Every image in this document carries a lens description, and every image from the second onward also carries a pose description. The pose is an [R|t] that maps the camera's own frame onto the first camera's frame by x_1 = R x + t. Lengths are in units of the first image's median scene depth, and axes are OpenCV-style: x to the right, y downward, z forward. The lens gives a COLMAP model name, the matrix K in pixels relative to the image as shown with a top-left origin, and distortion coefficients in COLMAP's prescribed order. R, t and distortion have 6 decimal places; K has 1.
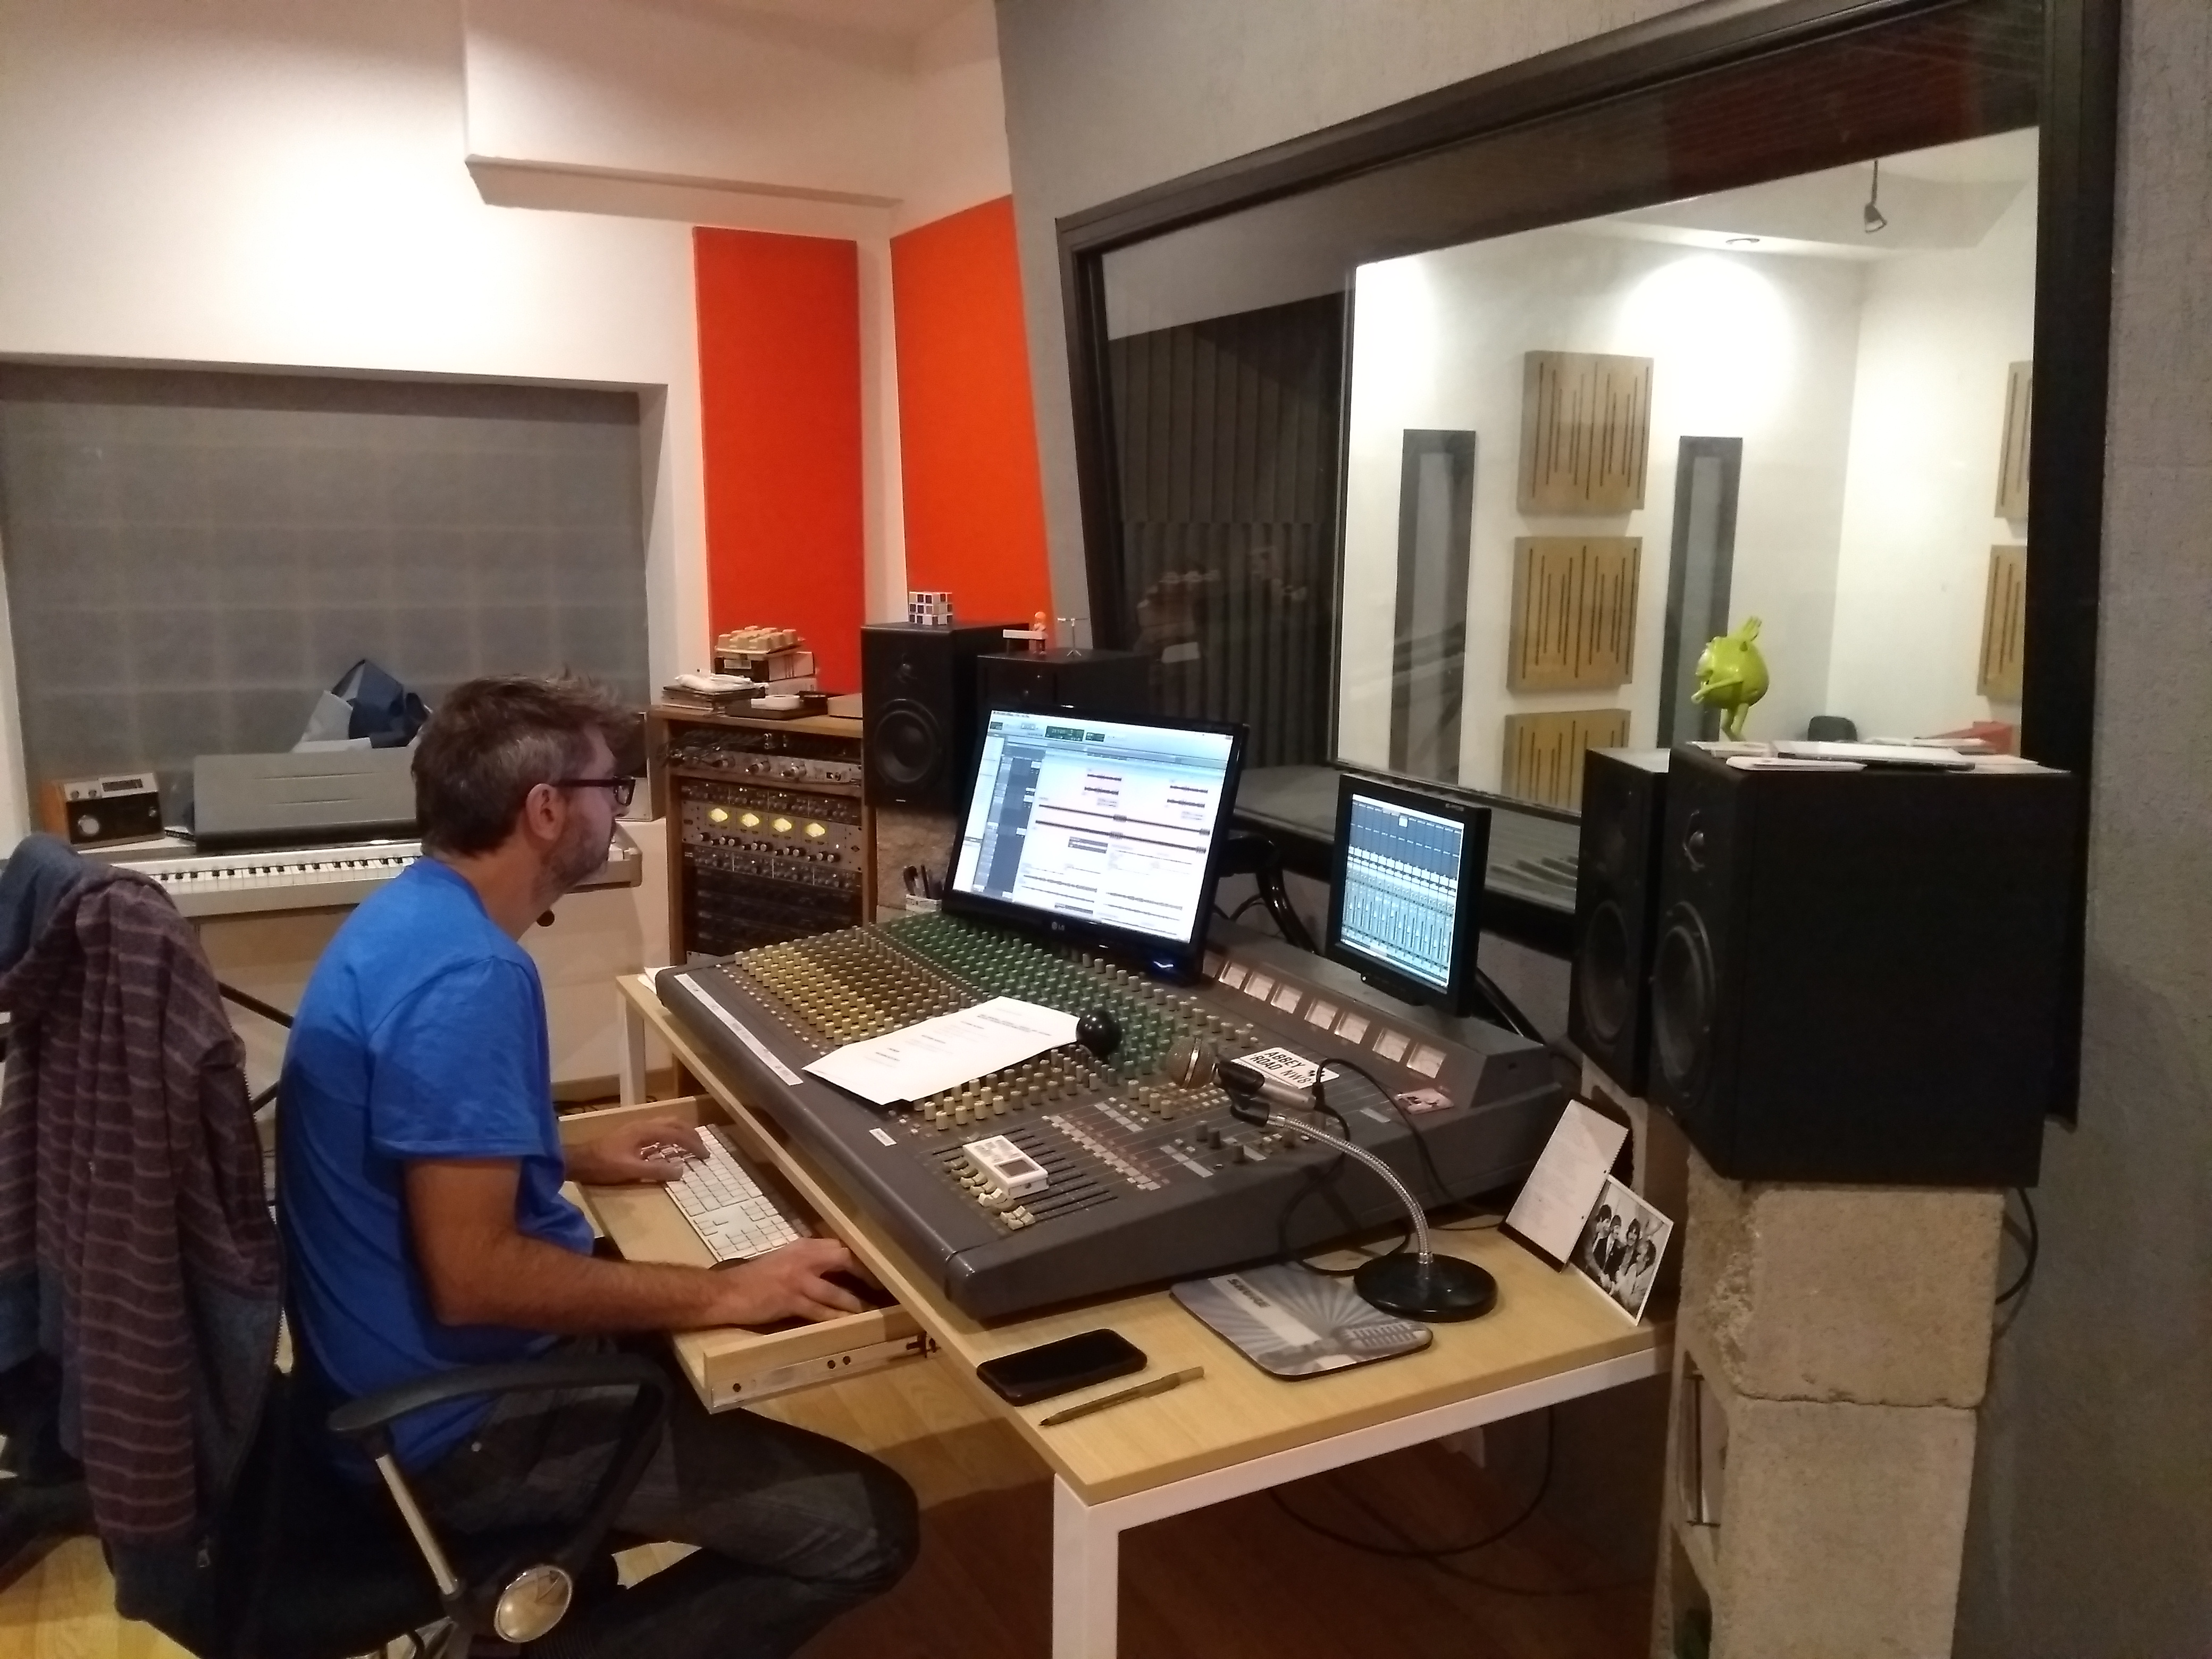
lens RADIAL K [[1726.9, 0, 1099.5], [0, 1726.9, 827.8], [0, 0, 1]] dist [0.077591, -0.115014]
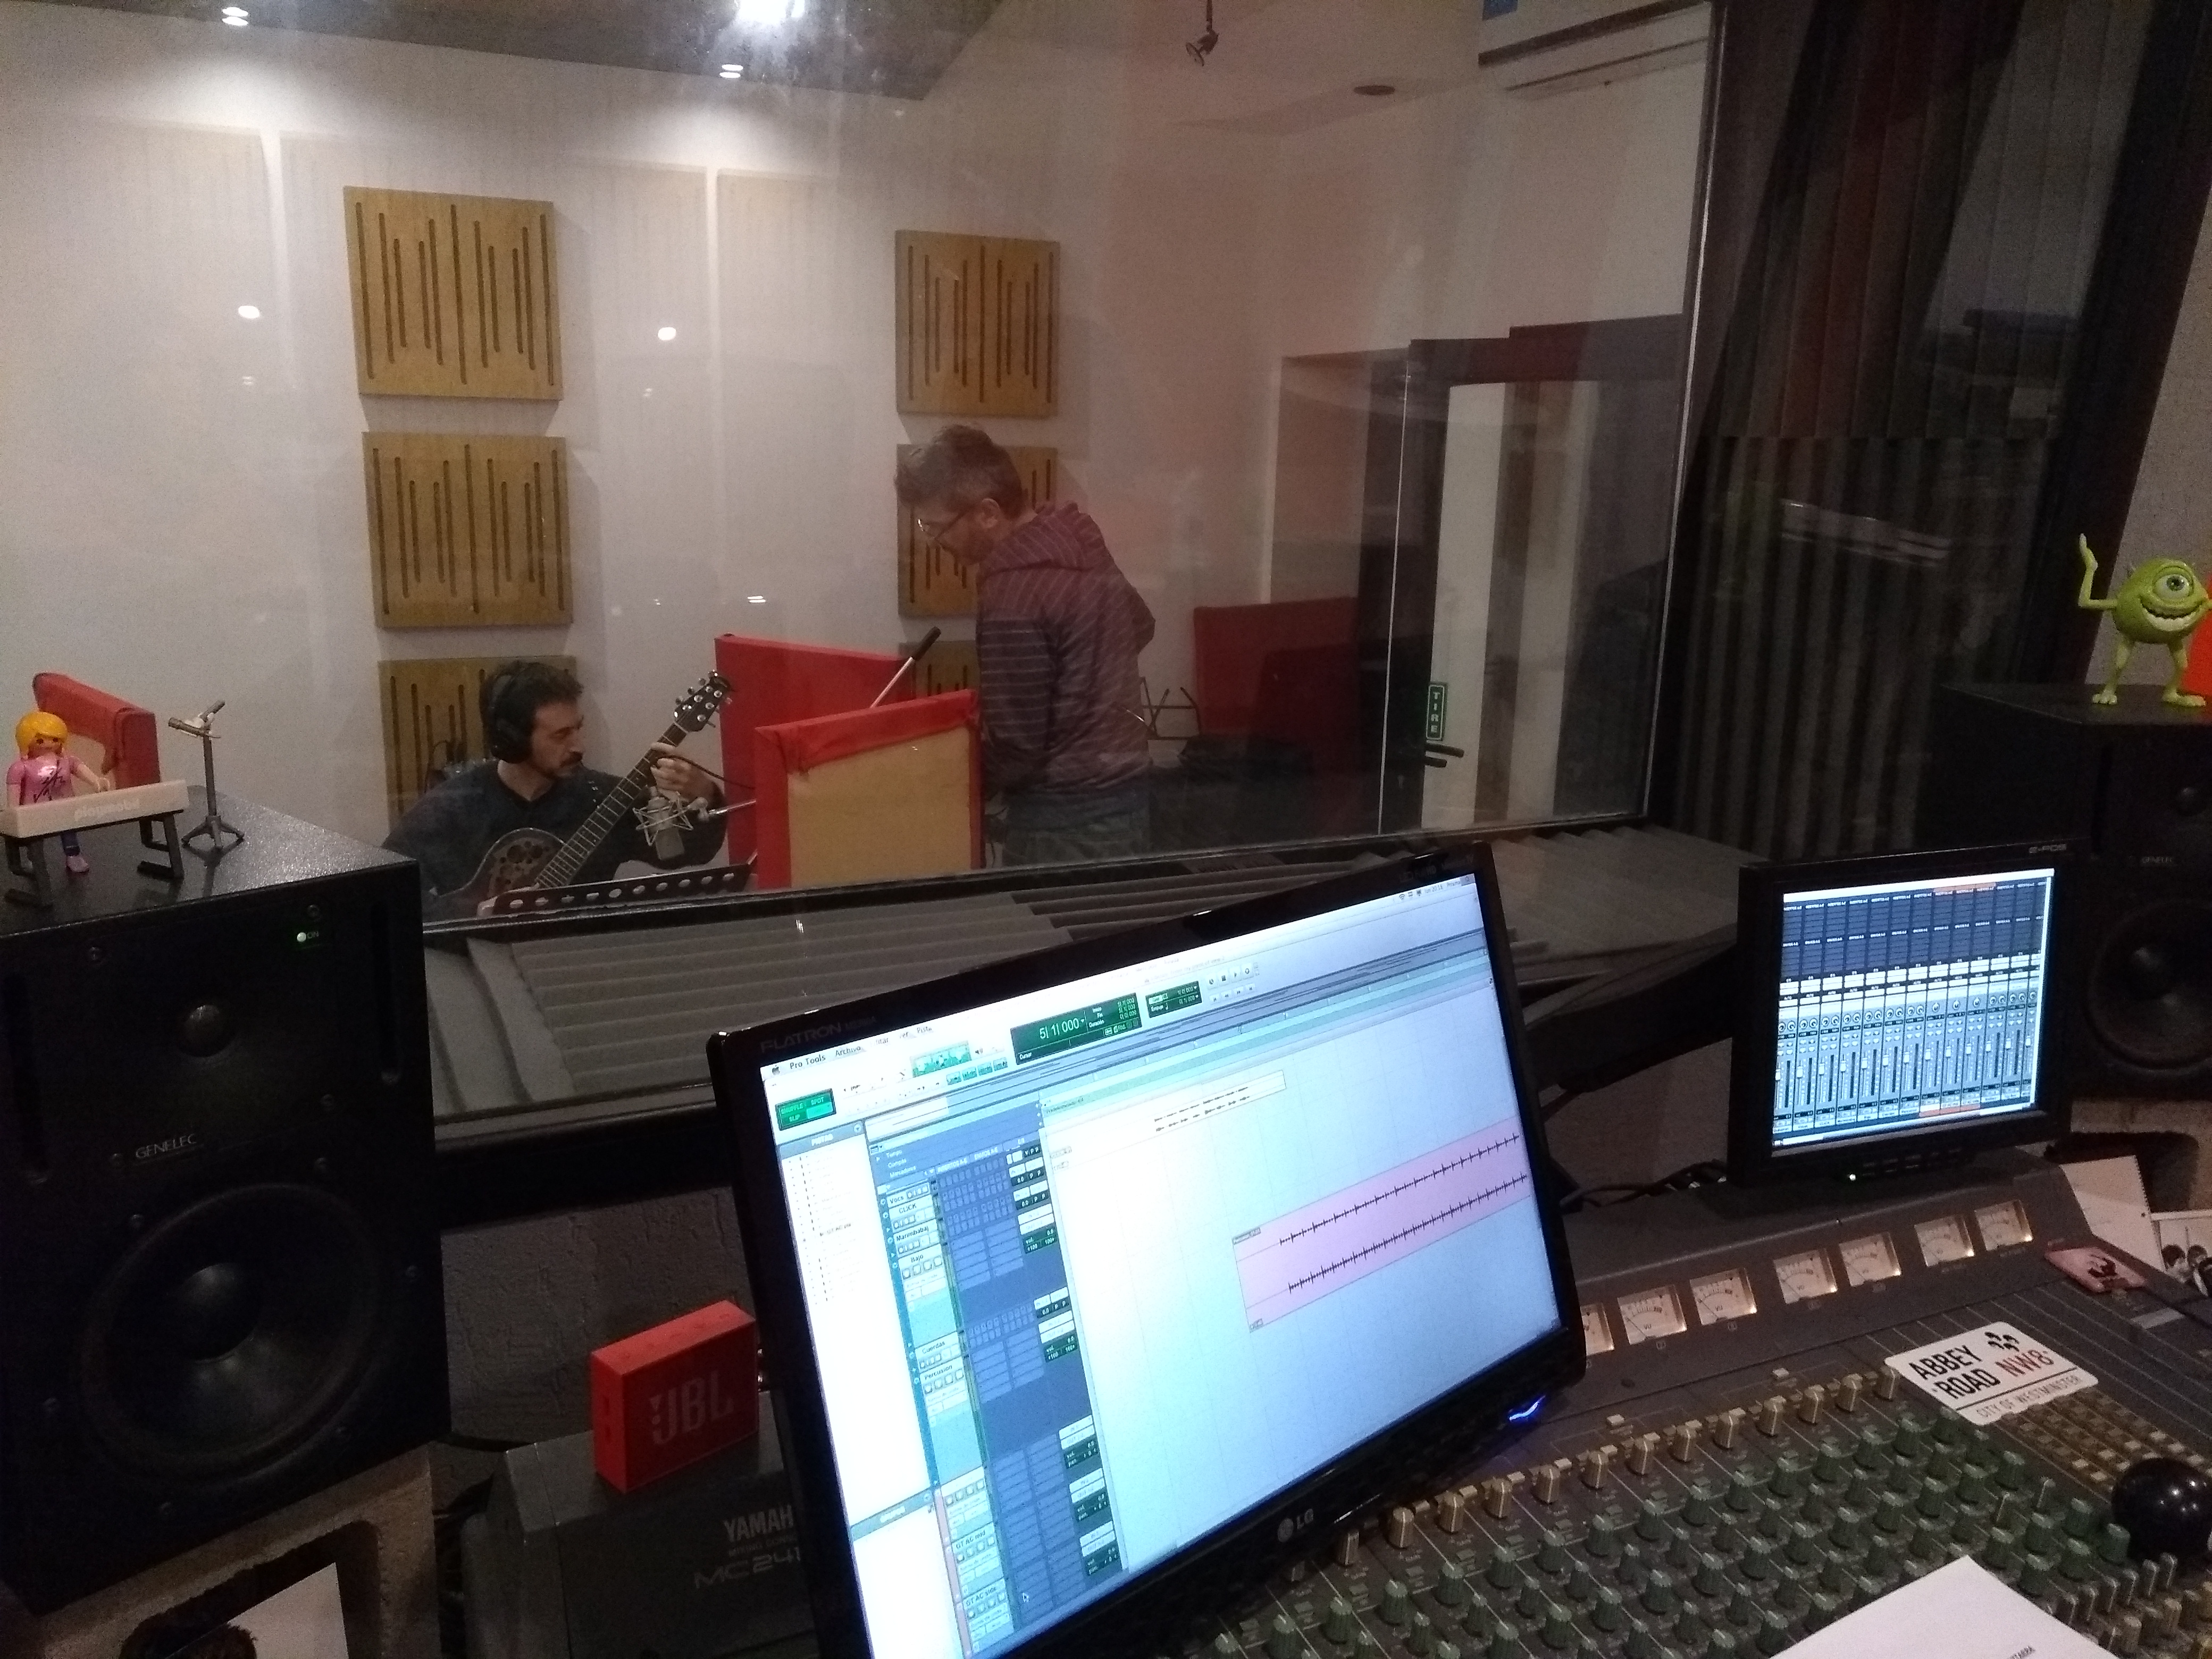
lens RADIAL K [[1728.8, 0, 1109.7], [0, 1728.8, 802.3], [0, 0, 1]] dist [0.077235, -0.111816]
pose [[0.023287, -0.214130, 0.976528, -0.398475], [0.153666, 0.965951, 0.208146, -0.195090], [-0.987848, 0.145212, 0.055399, 1.138523]]
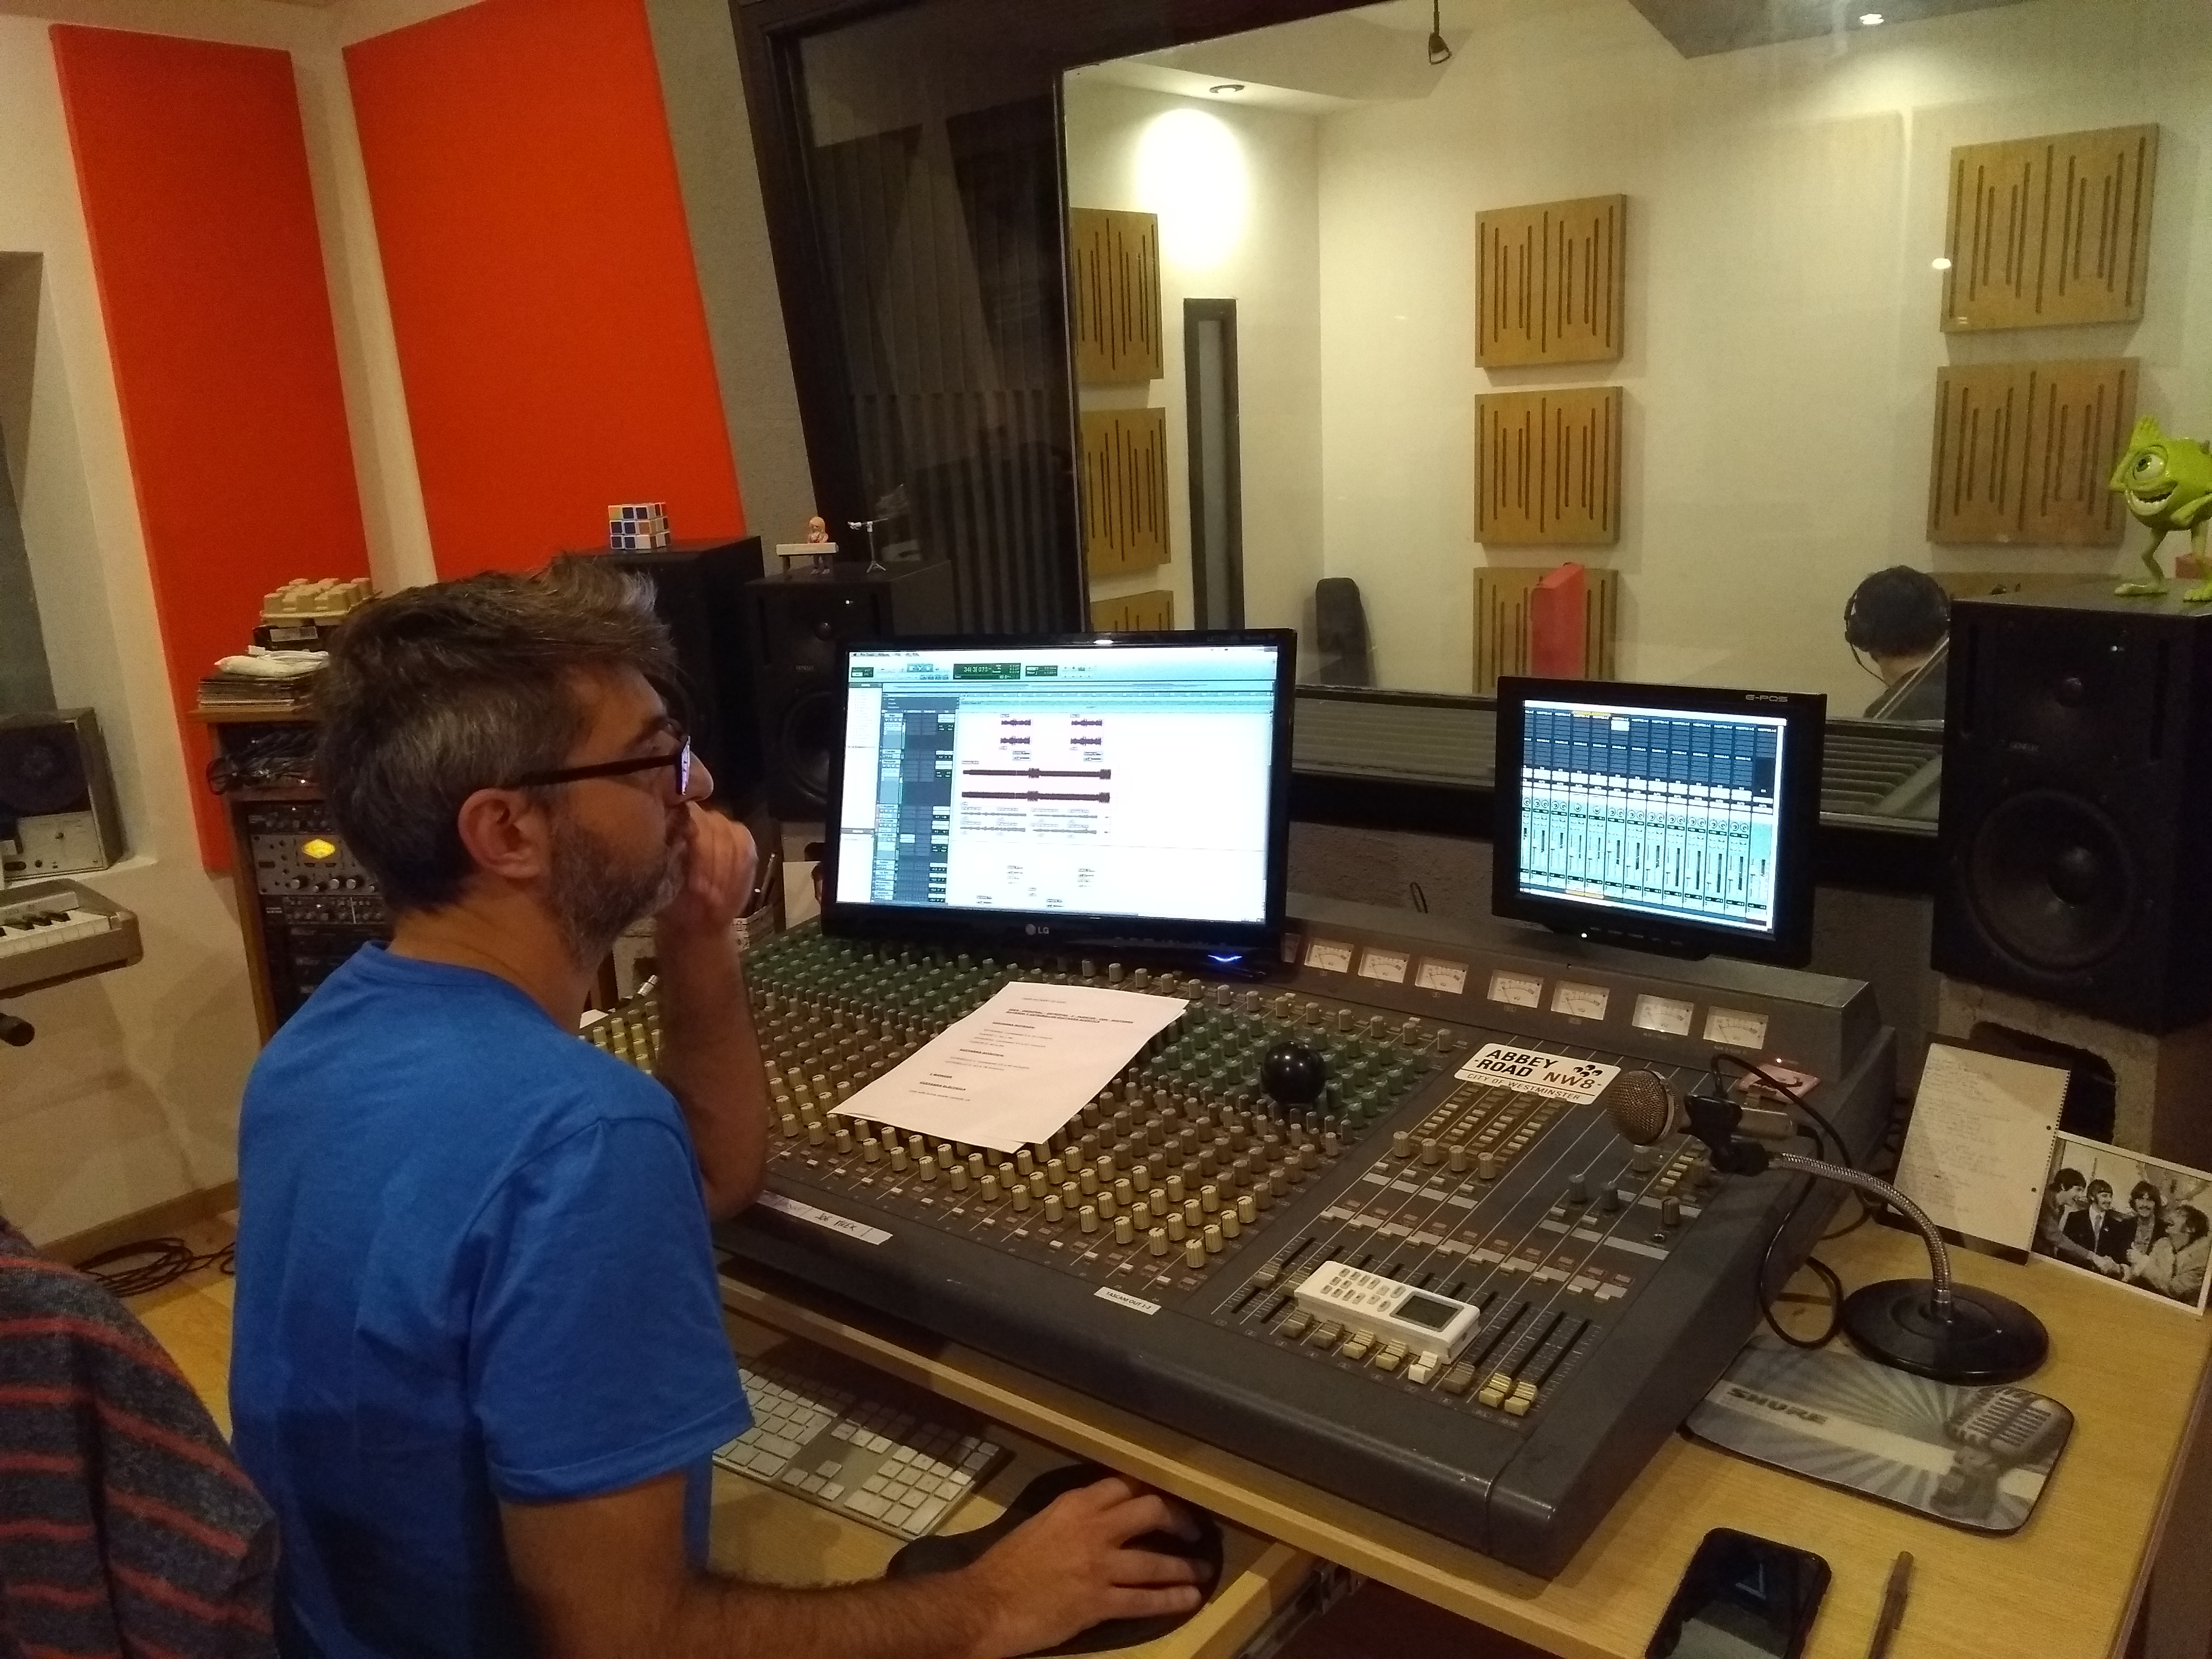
lens RADIAL K [[1726.9, 0, 1099.5], [0, 1726.9, 827.8], [0, 0, 1]] dist [0.077591, -0.115014]
pose [[0.912255, -0.150916, 0.380809, -0.315490], [0.131004, 0.988321, 0.077845, -0.046632], [-0.388109, -0.021127, 0.921371, 0.349159]]
